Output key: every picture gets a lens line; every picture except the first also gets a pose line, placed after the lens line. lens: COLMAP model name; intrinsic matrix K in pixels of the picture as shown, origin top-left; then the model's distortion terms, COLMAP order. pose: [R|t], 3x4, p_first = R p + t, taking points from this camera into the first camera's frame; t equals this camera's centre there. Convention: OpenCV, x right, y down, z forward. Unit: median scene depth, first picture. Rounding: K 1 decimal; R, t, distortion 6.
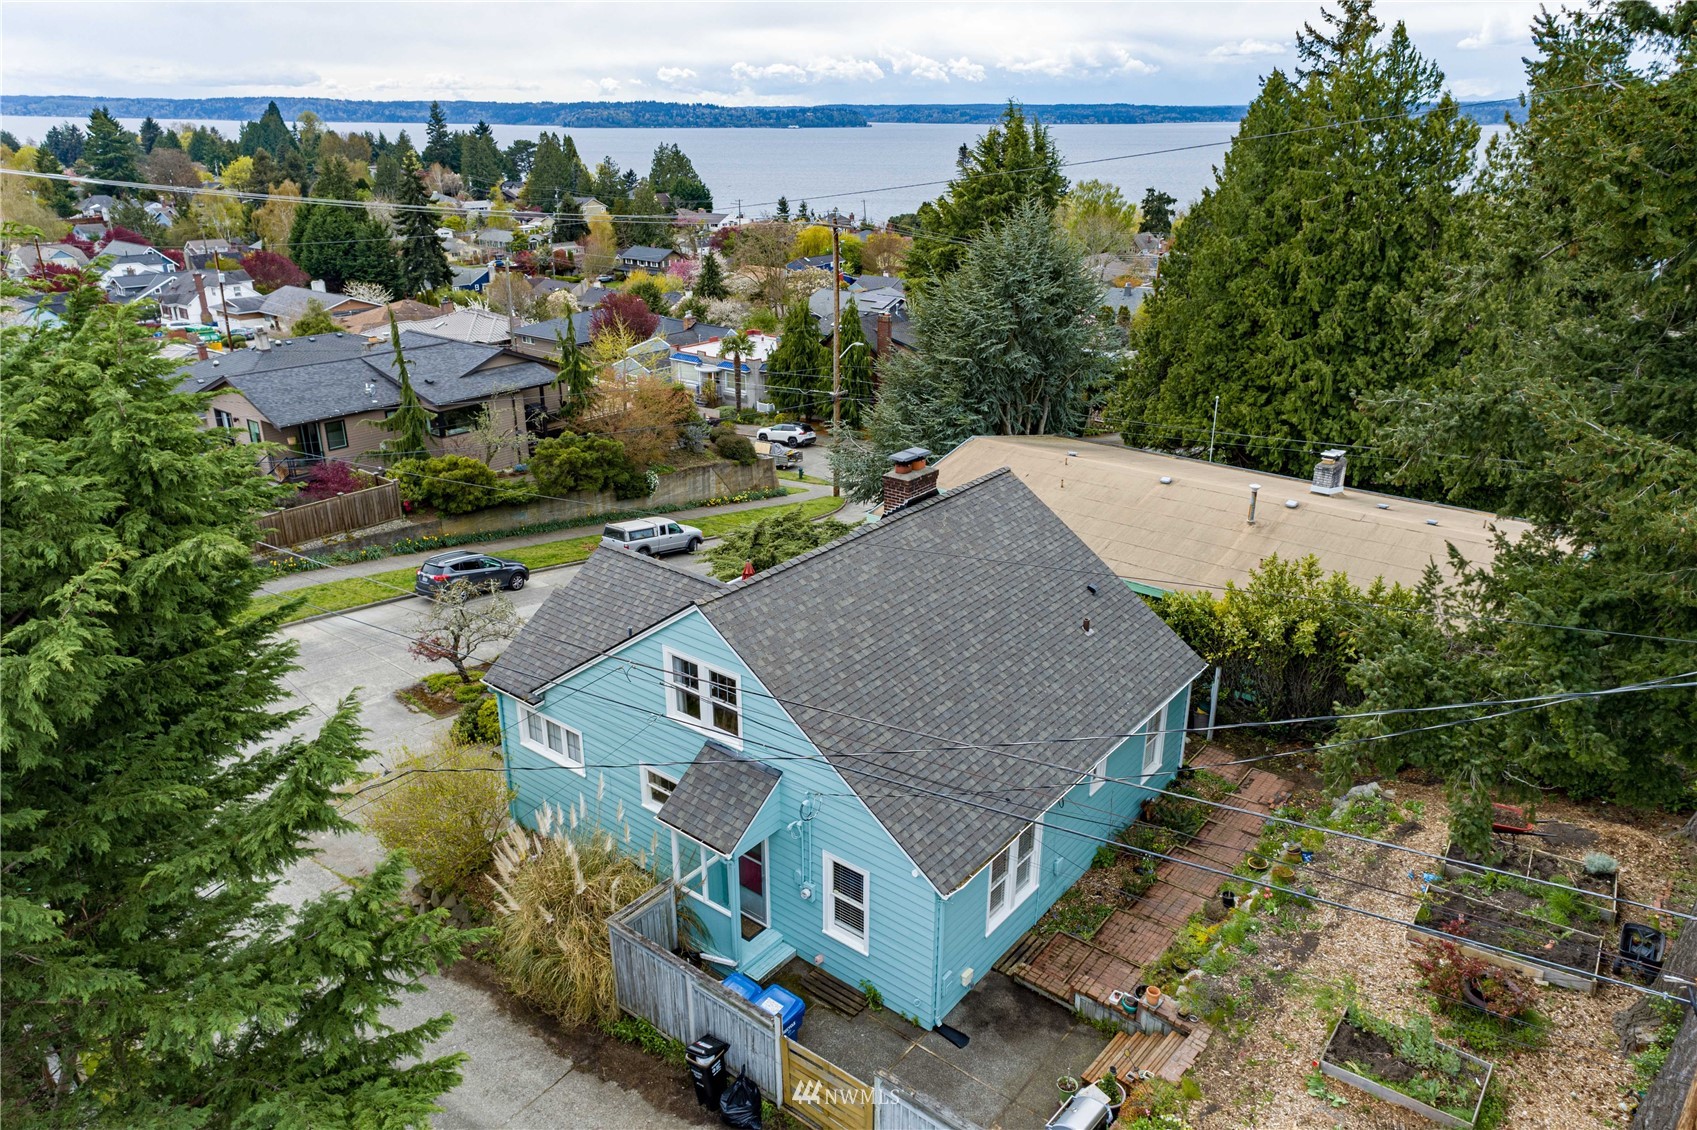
lens RADIAL K [[1192.5, 0, 847.6], [0, 1192.5, 570.6], [0, 0, 1]] dist [0.027134, 0.006306]
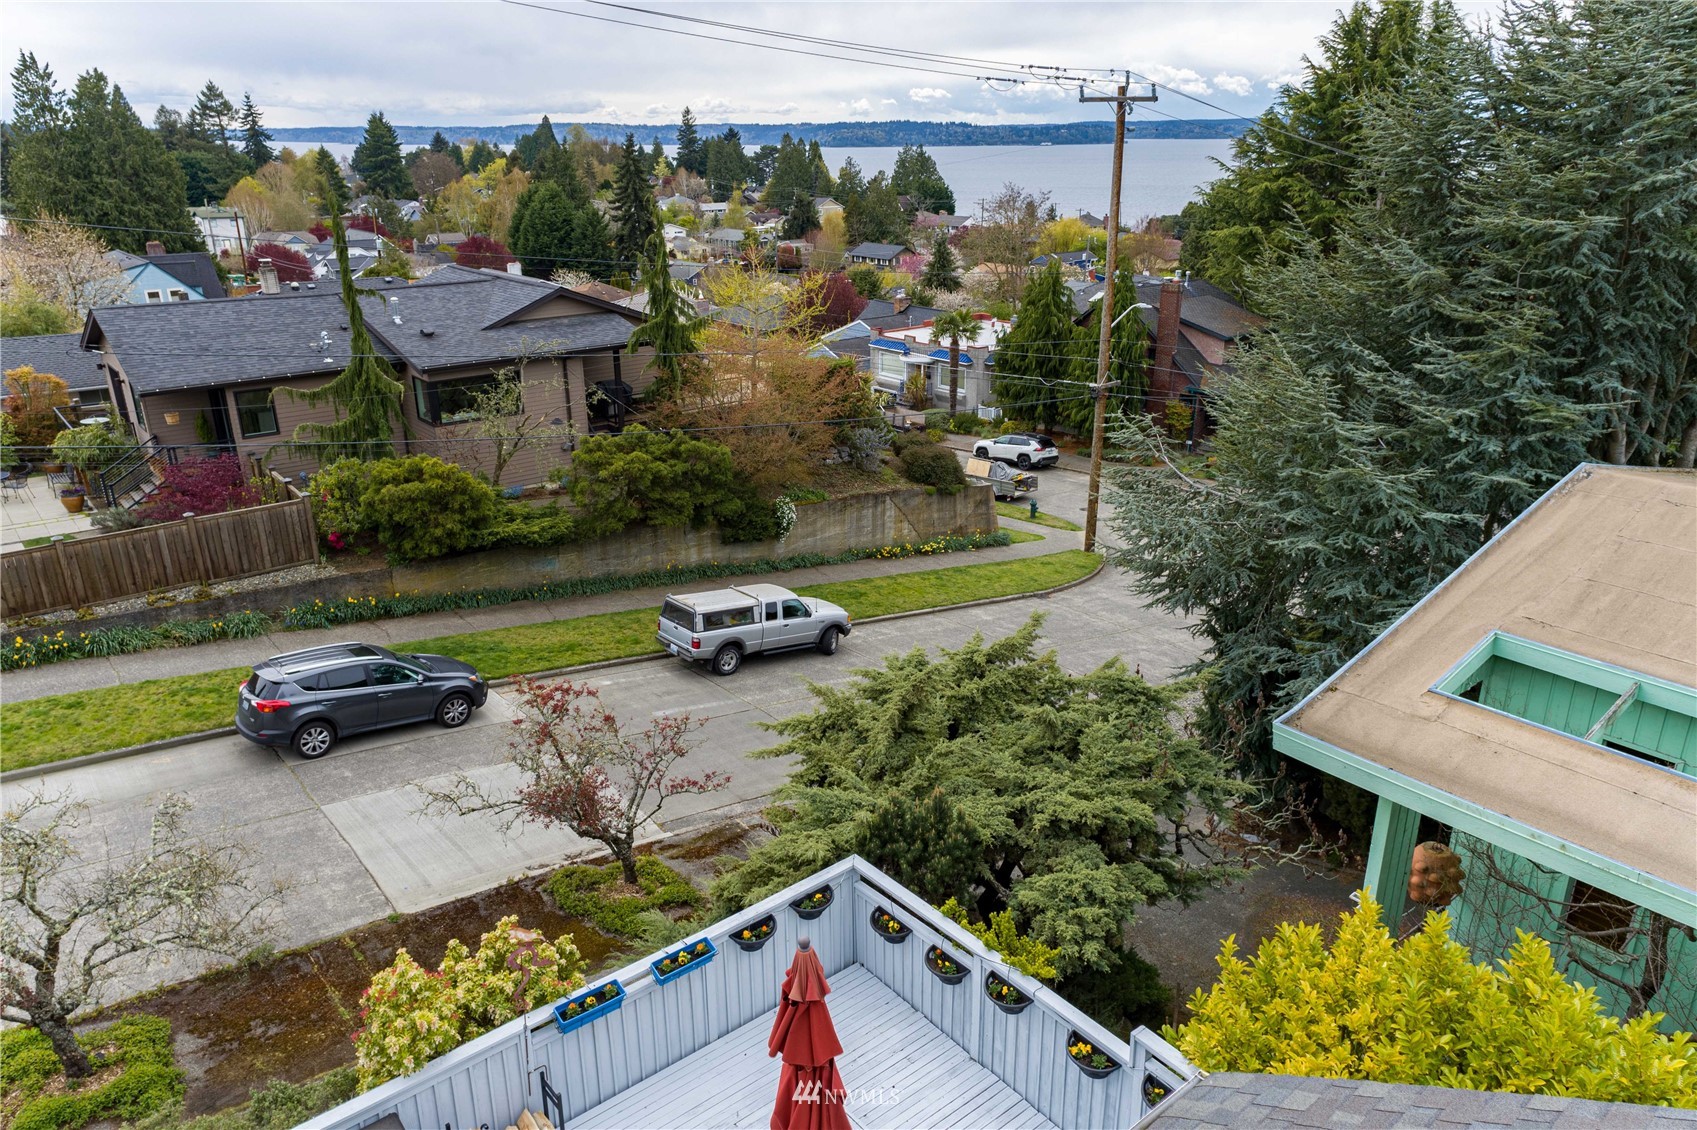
lens RADIAL K [[1192.5, 0, 859.8], [0, 1192.5, 570.2], [0, 0, 1]] dist [0.027134, 0.006306]
pose [[0.982406, 0.062995, -0.175813, -0.013966], [-0.065722, 0.997791, -0.009729, -0.031793], [0.174812, 0.021112, 0.984375, 0.303983]]
